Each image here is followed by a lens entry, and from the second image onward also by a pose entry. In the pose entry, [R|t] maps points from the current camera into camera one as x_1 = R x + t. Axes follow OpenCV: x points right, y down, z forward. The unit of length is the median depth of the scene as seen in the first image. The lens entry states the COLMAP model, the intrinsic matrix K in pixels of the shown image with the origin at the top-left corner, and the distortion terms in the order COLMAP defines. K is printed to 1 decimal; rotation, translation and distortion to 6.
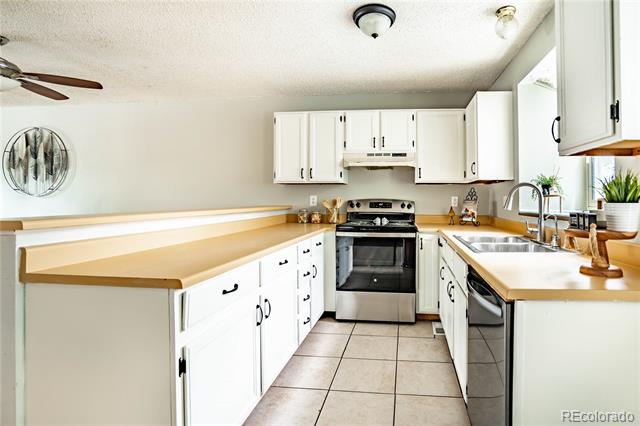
lens RADIAL K [[319.1, 0, 377.2], [0, 319.1, 195.4], [0, 0, 1]] dist [-0.053215, 0.014337]
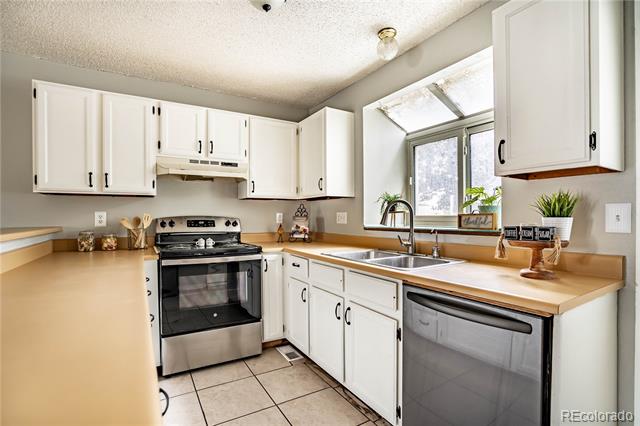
lens RADIAL K [[303.1, 0, 321.5], [0, 303.1, 217.8], [0, 0, 1]] dist [-0.066007, 0.027562]
pose [[0.810085, -0.009121, 0.586242, -0.205359], [-0.001510, 0.999843, 0.017644, 0.001782], [-0.586311, -0.015178, 0.809944, 0.194045]]
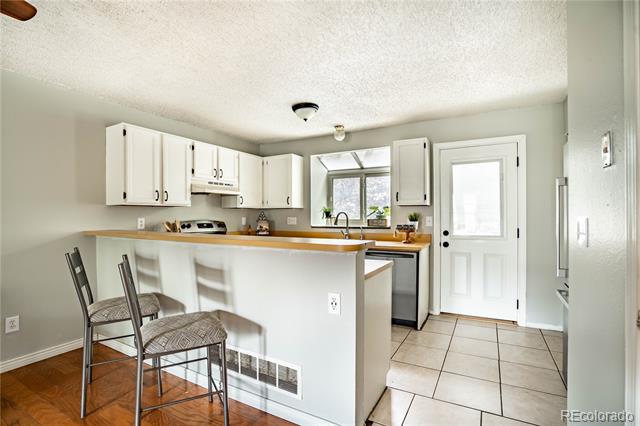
lens RADIAL K [[302.0, 0, 317.6], [0, 302.0, 212.6], [0, 0, 1]] dist [-0.064985, 0.021552]
pose [[0.419657, 0.003931, 0.907674, -0.853344], [-0.007600, 0.999971, -0.000817, -0.019914], [-0.907651, -0.006555, 0.419674, 0.182770]]
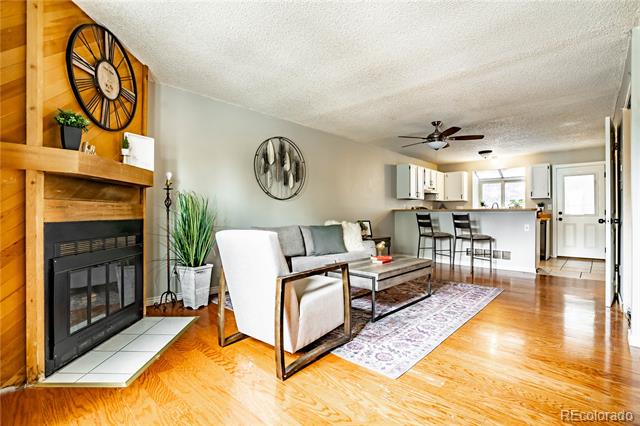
lens RADIAL K [[302.0, 0, 317.6], [0, 302.0, 212.6], [0, 0, 1]] dist [-0.064985, 0.021552]
pose [[0.629065, 0.002507, 0.777348, -2.222573], [-0.009182, 0.999949, 0.004206, 0.051592], [-0.777298, -0.009783, 0.629056, 0.249042]]
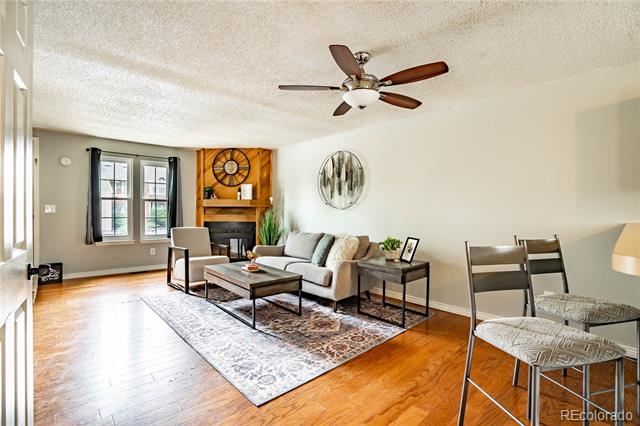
lens RADIAL K [[302.0, 0, 317.6], [0, 302.0, 212.6], [0, 0, 1]] dist [-0.064985, 0.021552]
pose [[0.734837, 0.005628, -0.678220, -0.456292], [0.002090, 0.999942, 0.010562, 0.003800], [0.678240, -0.009179, 0.734783, 0.094723]]
